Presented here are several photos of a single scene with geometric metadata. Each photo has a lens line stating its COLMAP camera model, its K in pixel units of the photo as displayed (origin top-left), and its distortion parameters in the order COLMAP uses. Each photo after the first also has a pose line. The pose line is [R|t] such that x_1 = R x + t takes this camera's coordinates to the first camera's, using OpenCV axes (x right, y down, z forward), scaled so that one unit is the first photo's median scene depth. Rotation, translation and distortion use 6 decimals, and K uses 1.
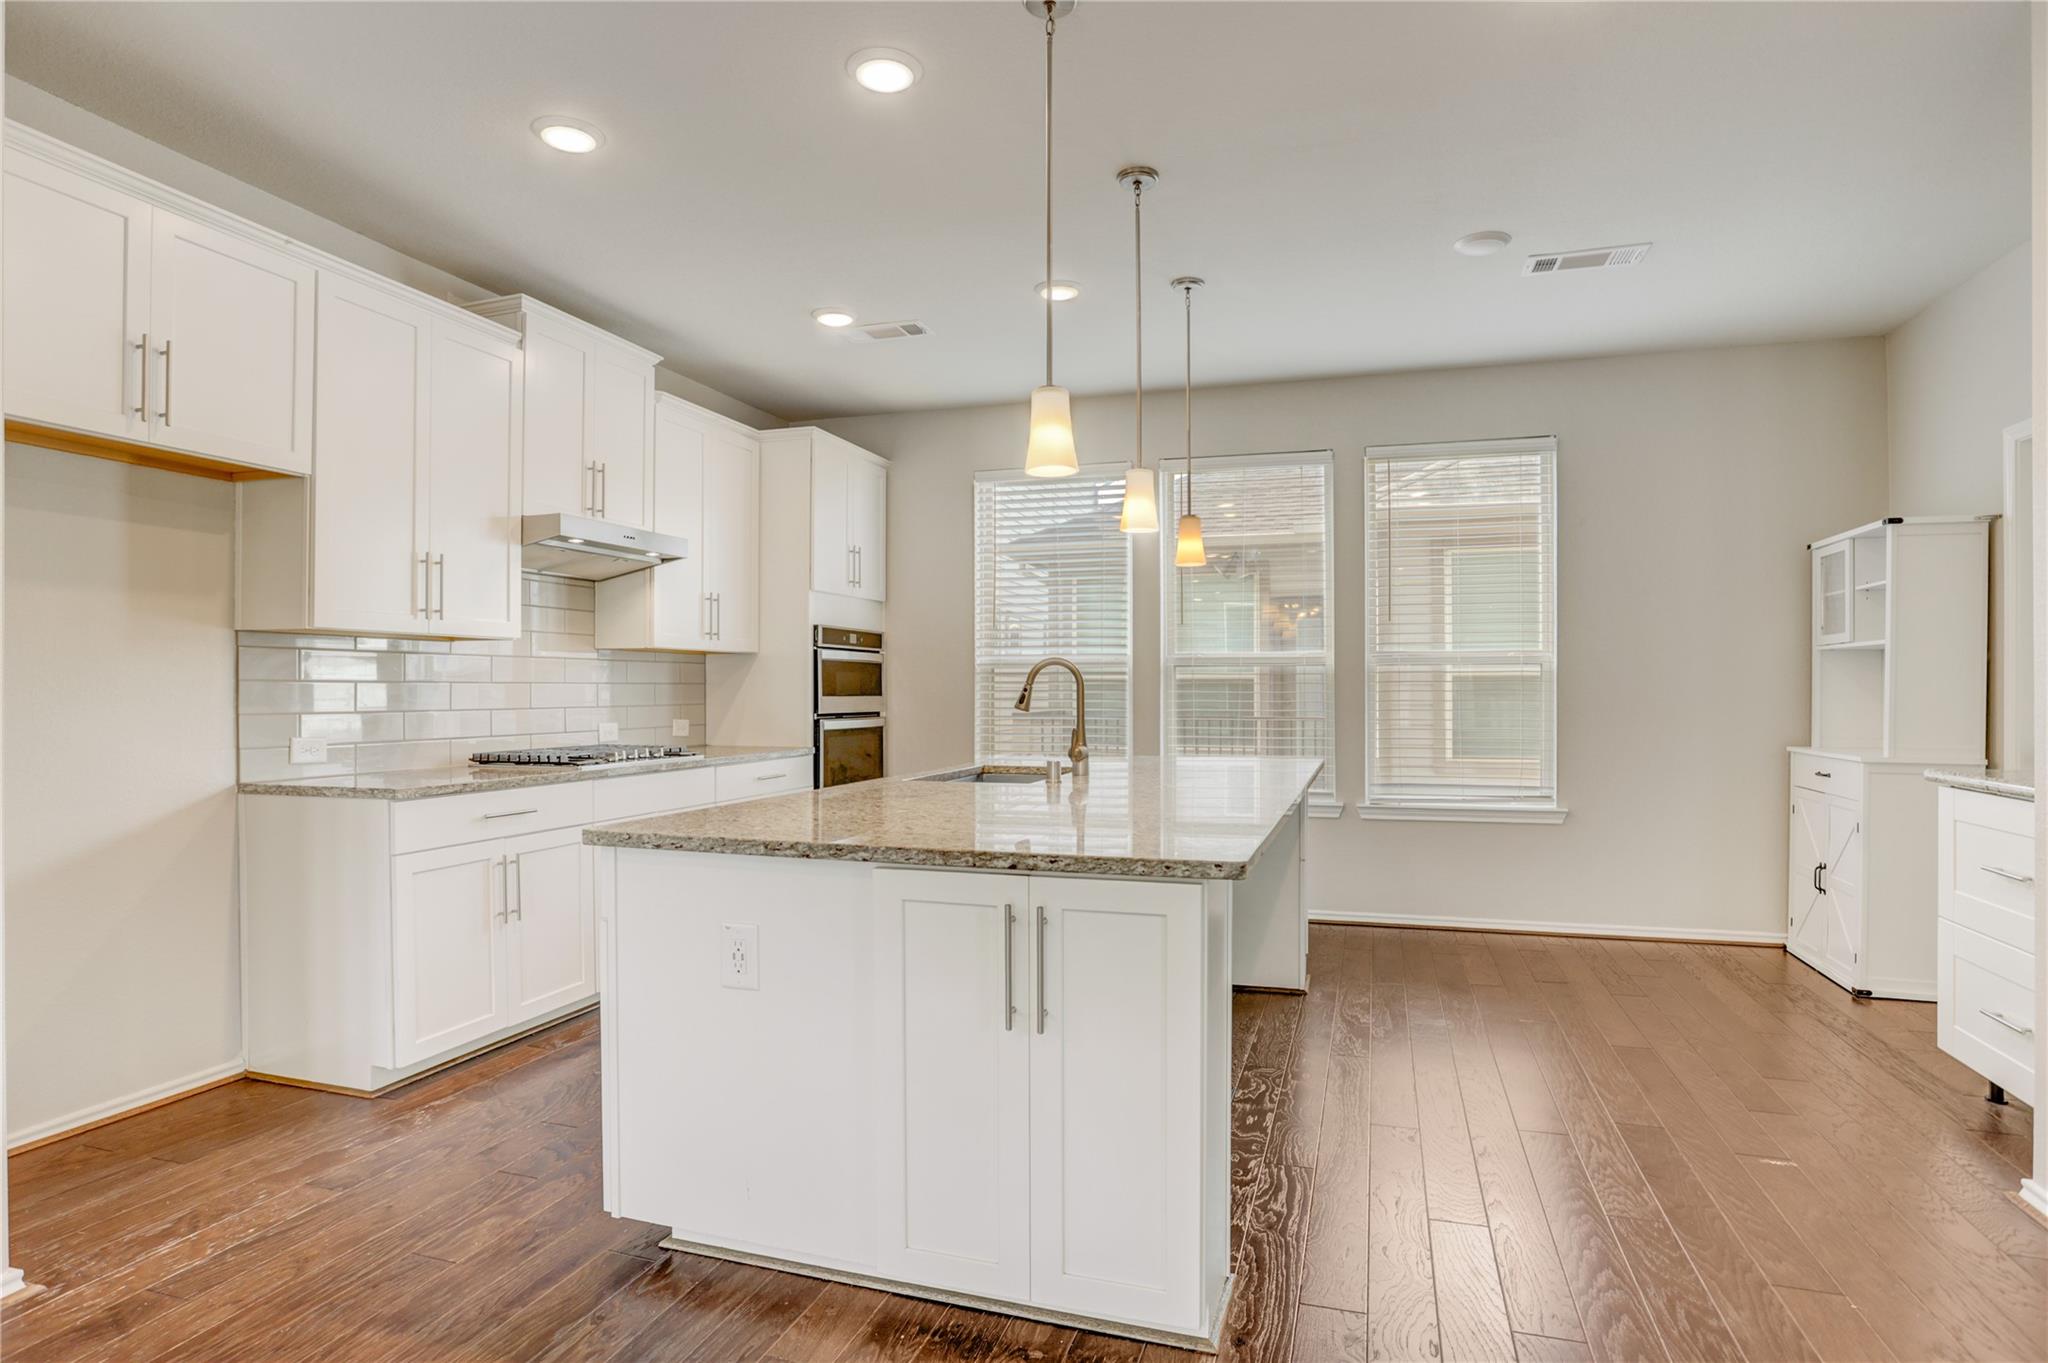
lens RADIAL K [[1042.0, 0, 1024.0], [0, 1042.0, 681.5], [0, 0, 1]] dist [-0.000643, -0.000352]
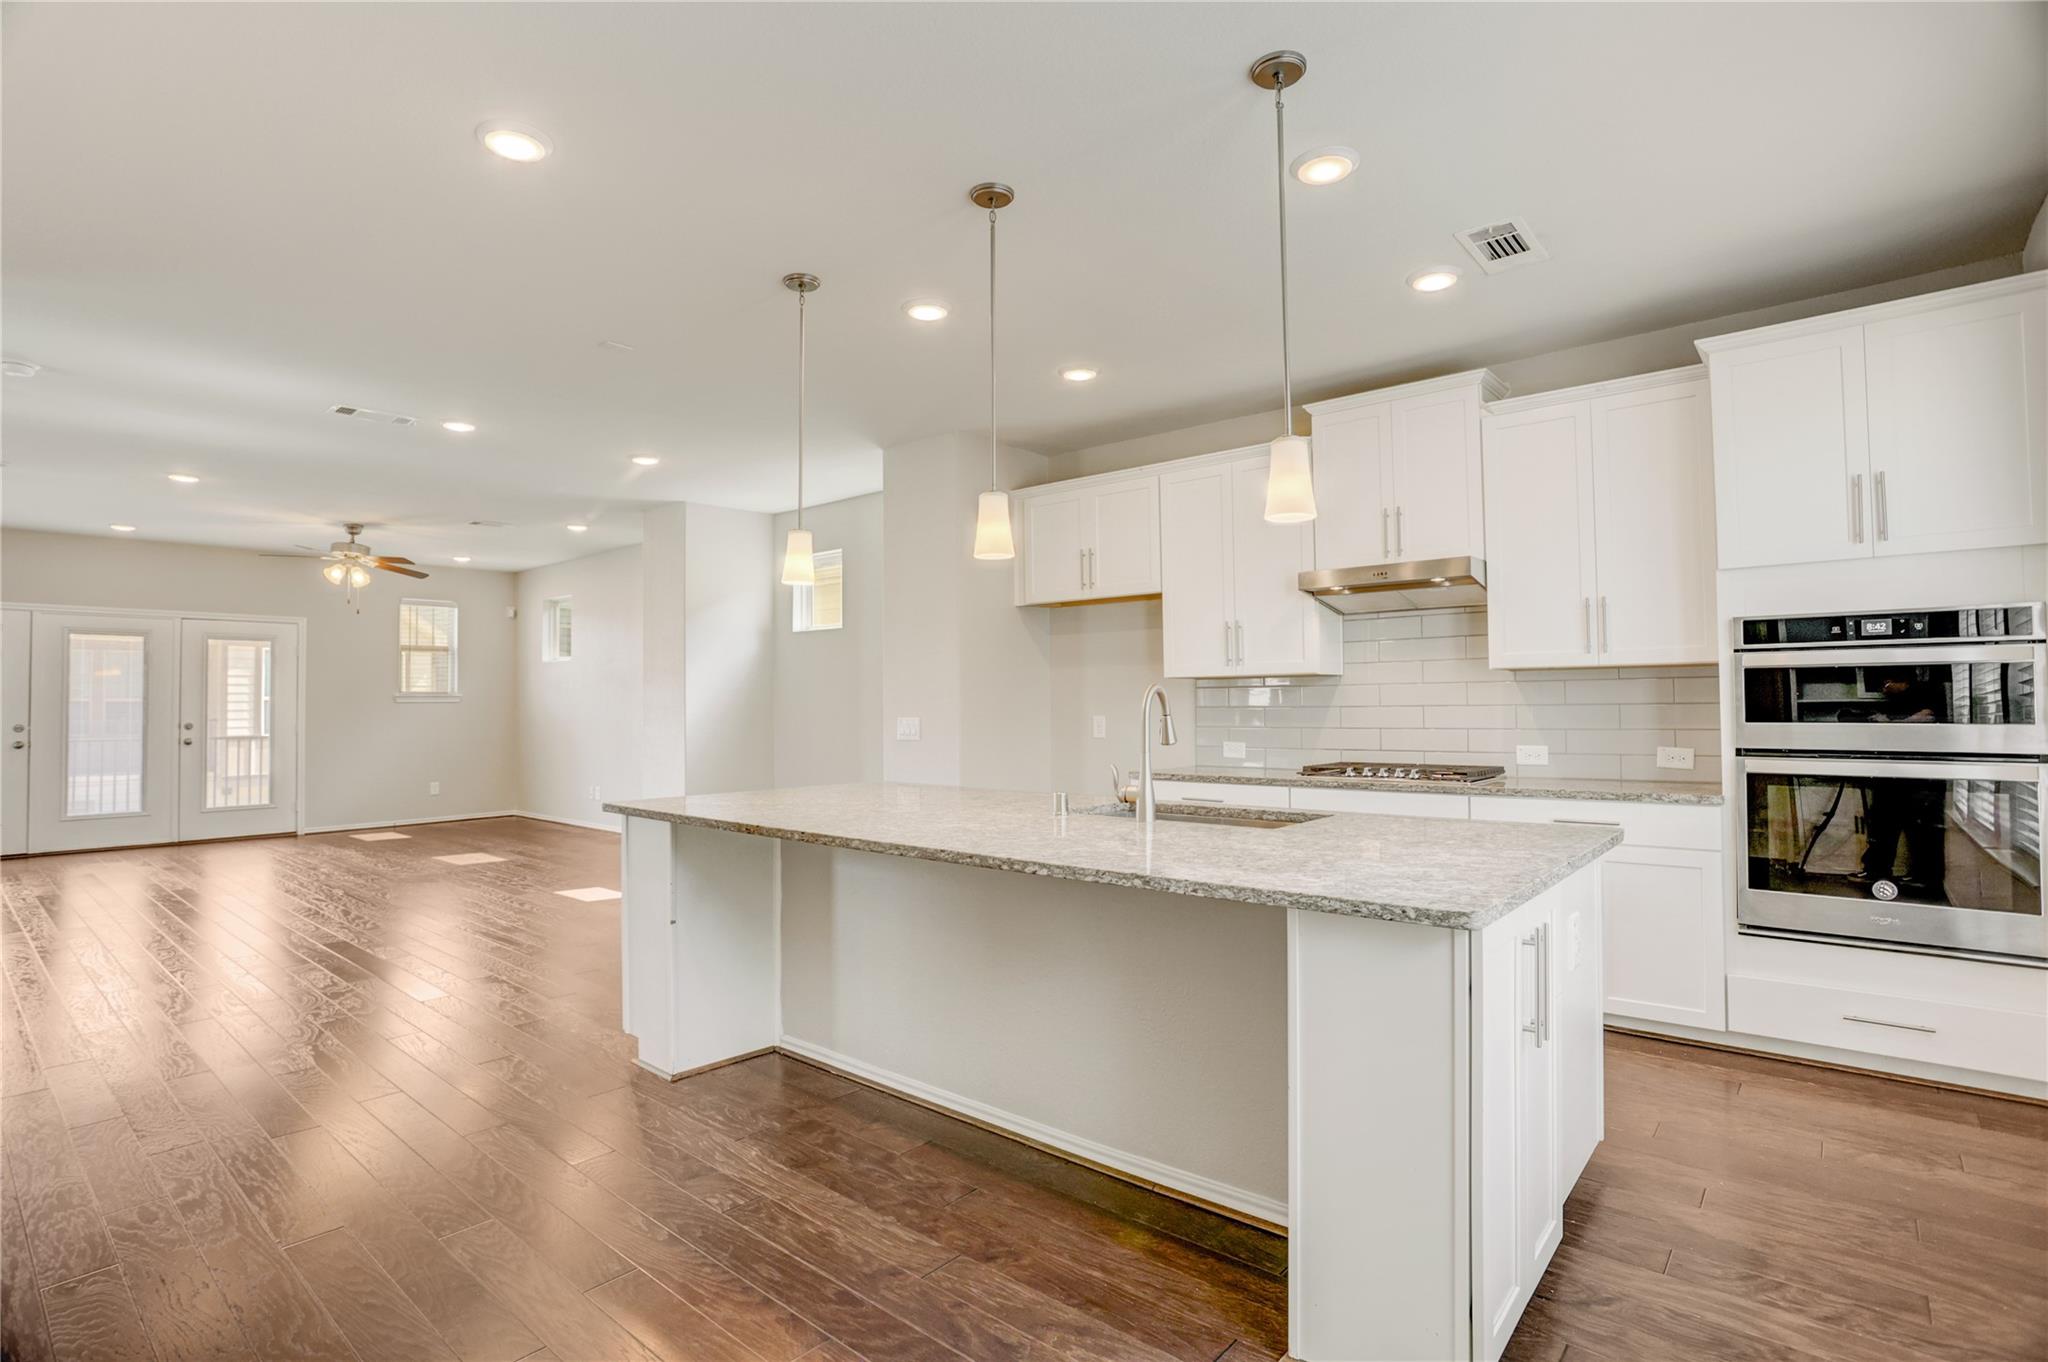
lens RADIAL K [[994.2, 0, 1024.0], [0, 994.2, 681.0], [0, 0, 1]] dist [-0.001983, -0.000283]
pose [[-0.375249, -0.022217, -0.926658, 0.529048], [0.012635, 0.999497, -0.029080, 0.000298], [0.926838, -0.022621, -0.374779, 0.745486]]
